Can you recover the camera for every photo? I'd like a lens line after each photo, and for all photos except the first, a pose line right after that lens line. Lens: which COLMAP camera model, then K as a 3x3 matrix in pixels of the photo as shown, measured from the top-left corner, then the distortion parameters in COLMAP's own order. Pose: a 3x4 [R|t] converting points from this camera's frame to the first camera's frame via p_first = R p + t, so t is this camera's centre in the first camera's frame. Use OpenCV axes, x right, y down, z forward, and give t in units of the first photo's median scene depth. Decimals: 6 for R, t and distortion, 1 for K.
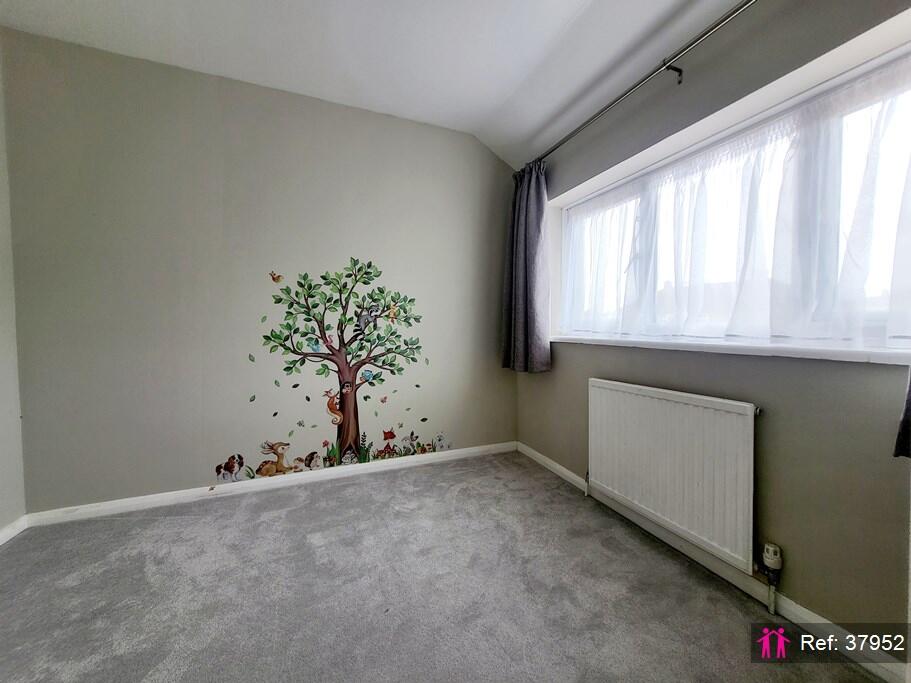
lens RADIAL K [[357.6, 0, 458.6], [0, 357.6, 342.1], [0, 0, 1]] dist [-0.001683, -0.000261]
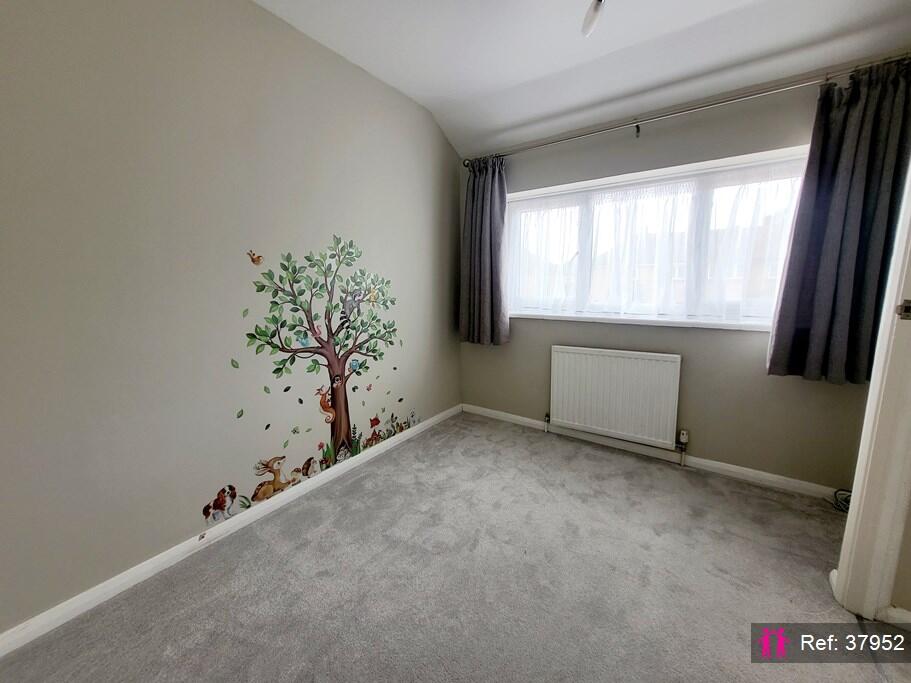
lens RADIAL K [[357.6, 0, 460.6], [0, 357.6, 343.8], [0, 0, 1]] dist [-0.001683, -0.000261]
pose [[0.837108, -0.100499, 0.537726, -0.553749], [0.033764, 0.990597, 0.132577, -0.081284], [-0.545994, -0.092825, 0.832631, 0.082451]]
